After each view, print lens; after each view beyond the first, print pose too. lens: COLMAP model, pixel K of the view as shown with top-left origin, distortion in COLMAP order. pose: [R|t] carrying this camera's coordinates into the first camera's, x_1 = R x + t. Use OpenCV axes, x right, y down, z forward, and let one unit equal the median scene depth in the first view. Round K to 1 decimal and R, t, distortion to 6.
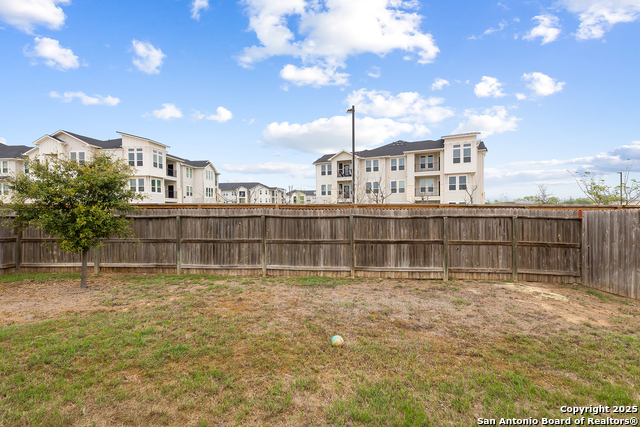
lens RADIAL K [[270.2, 0, 318.3], [0, 270.2, 211.2], [0, 0, 1]] dist [0.013666, 0.000039]
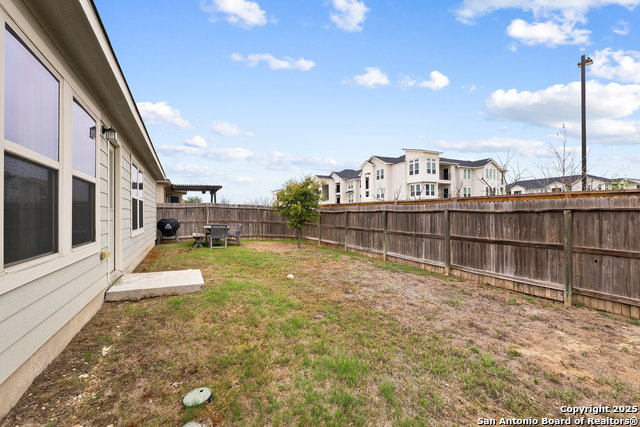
lens RADIAL K [[279.8, 0, 319.5], [0, 279.8, 204.5], [0, 0, 1]] dist [0.014129, 0.000007]
pose [[0.502948, -0.025516, -0.863940, 0.747965], [-0.005195, 0.999457, -0.032542, 0.031190], [0.864301, 0.020855, 0.502542, 0.106990]]
